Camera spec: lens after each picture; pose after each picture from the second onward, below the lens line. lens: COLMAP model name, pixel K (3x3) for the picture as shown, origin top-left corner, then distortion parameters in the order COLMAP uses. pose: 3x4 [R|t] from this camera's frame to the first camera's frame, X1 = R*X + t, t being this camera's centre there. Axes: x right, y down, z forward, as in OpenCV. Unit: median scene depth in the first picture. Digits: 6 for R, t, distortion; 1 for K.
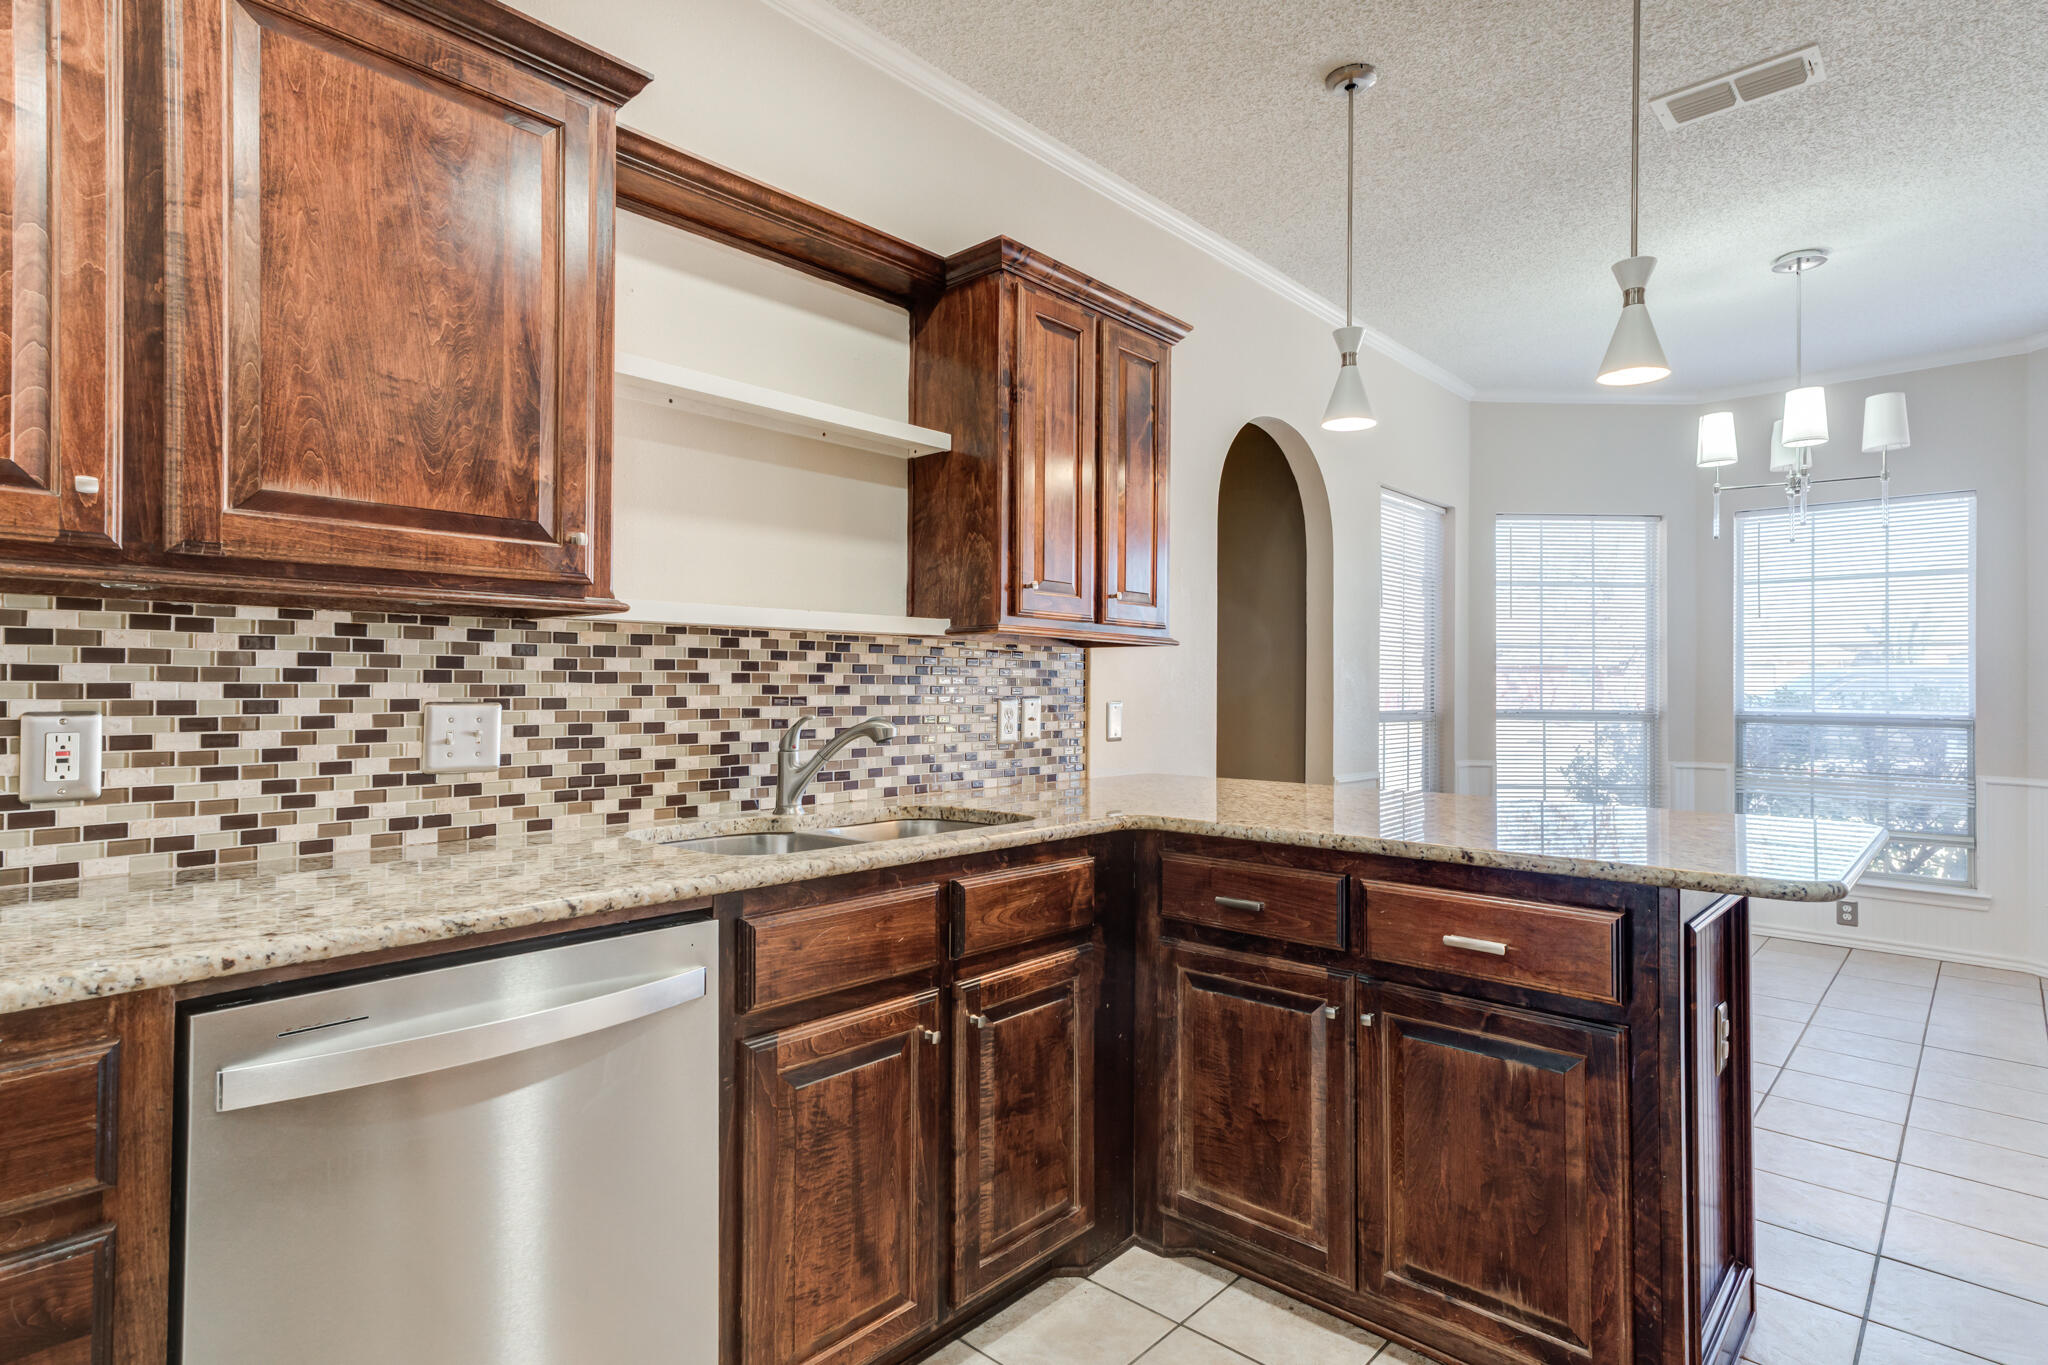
lens RADIAL K [[1066.8, 0, 1027.2], [0, 1066.8, 672.2], [0, 0, 1]] dist [0.003915, 0.001337]
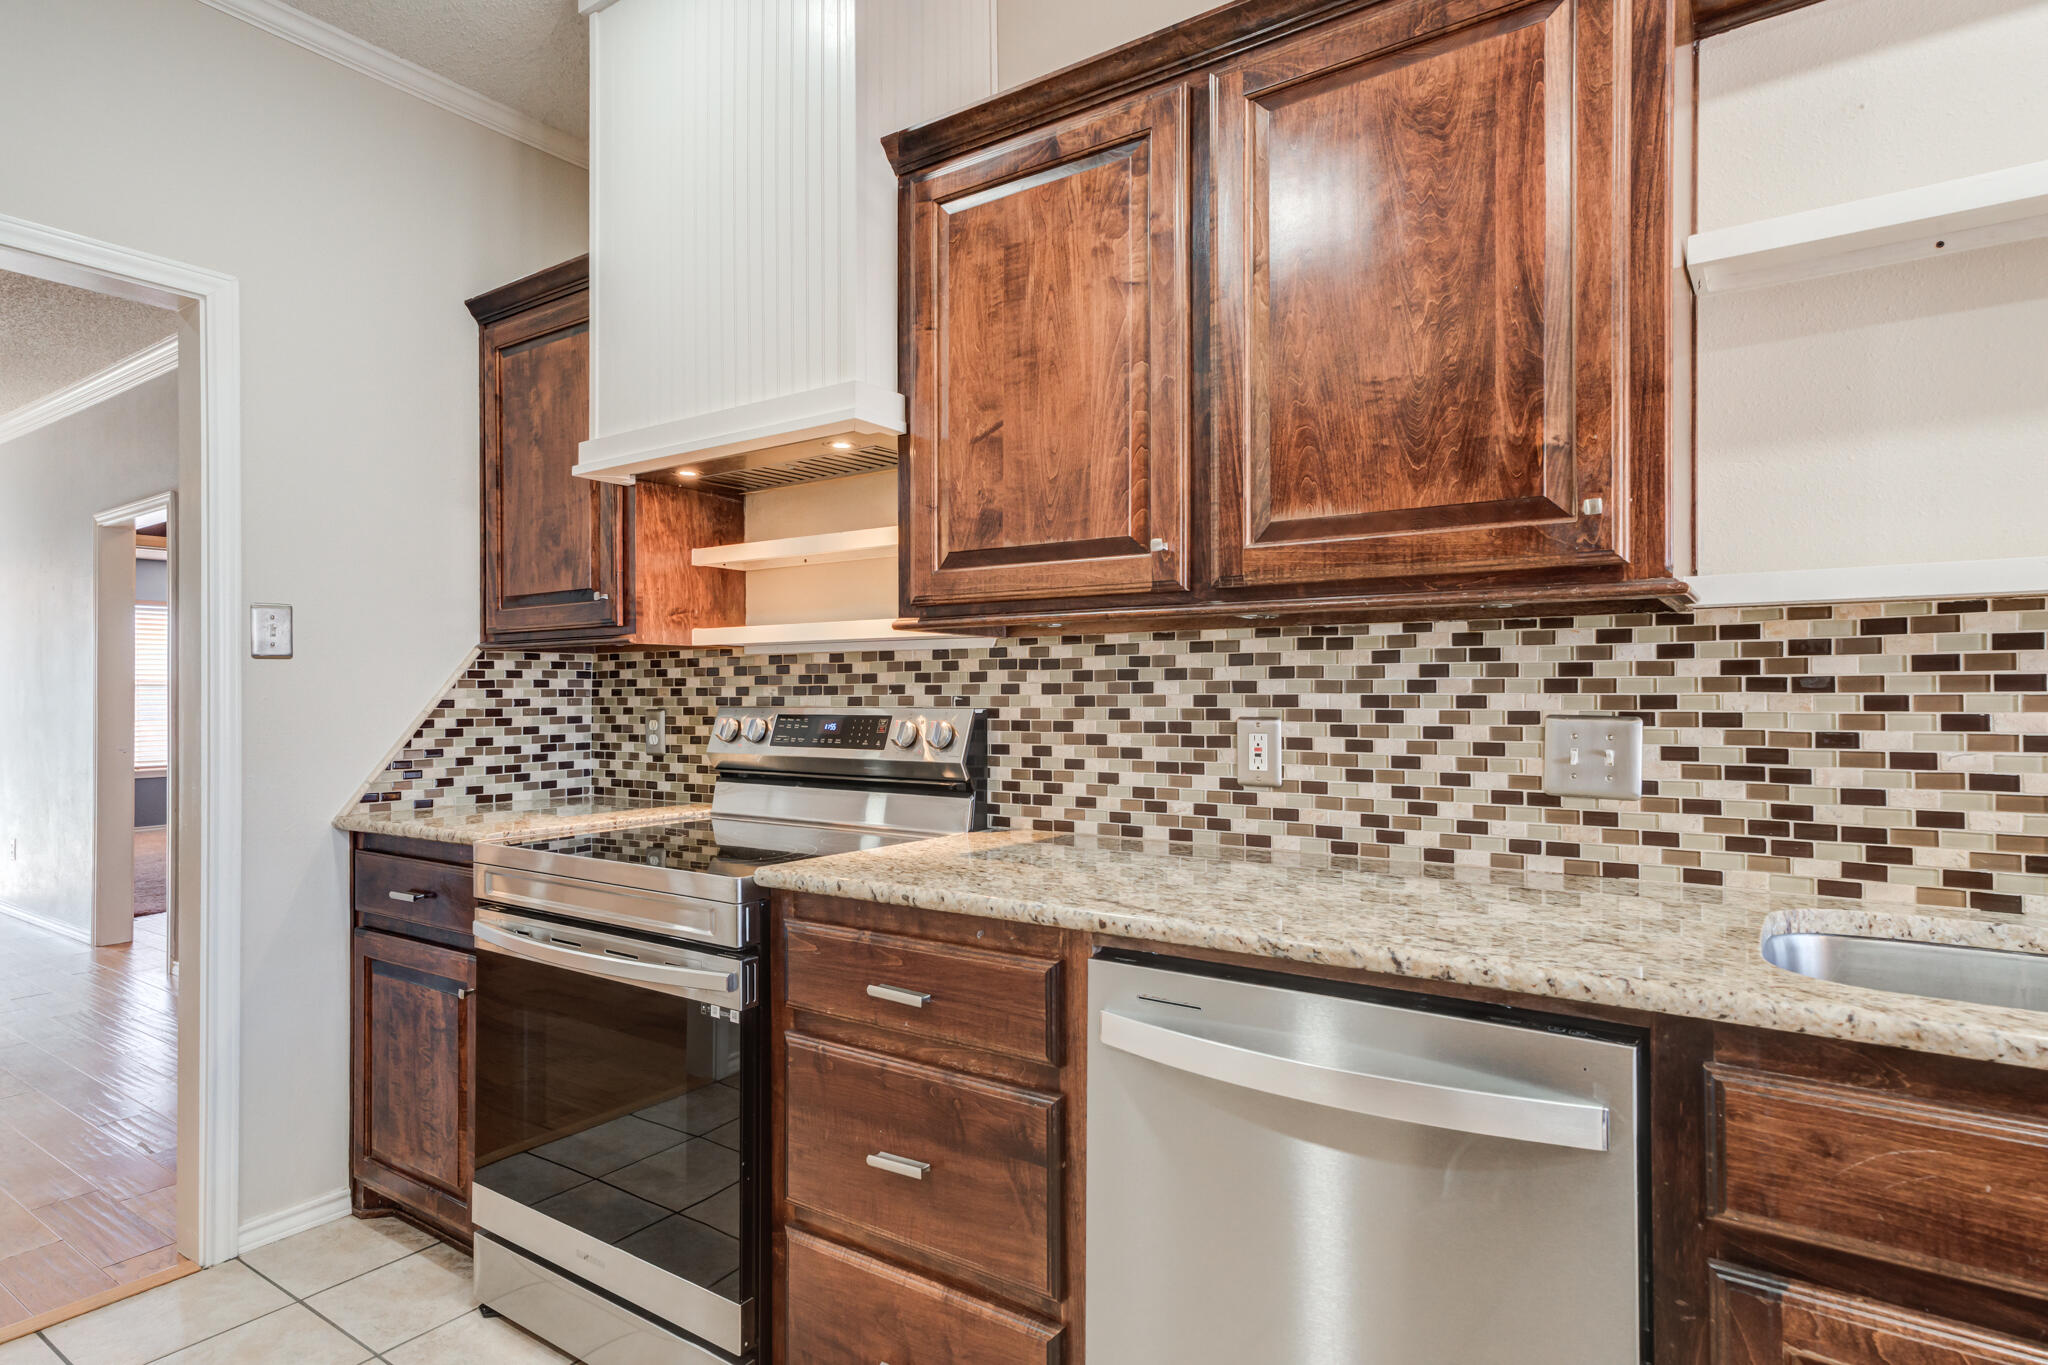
lens RADIAL K [[1066.8, 0, 1025.2], [0, 1066.8, 687.6], [0, 0, 1]] dist [0.003915, 0.001337]
pose [[0.117678, -0.011267, -0.992988, 0.304966], [0.012823, 0.999870, -0.009826, 0.009221], [0.992969, -0.011577, 0.117807, 0.507240]]
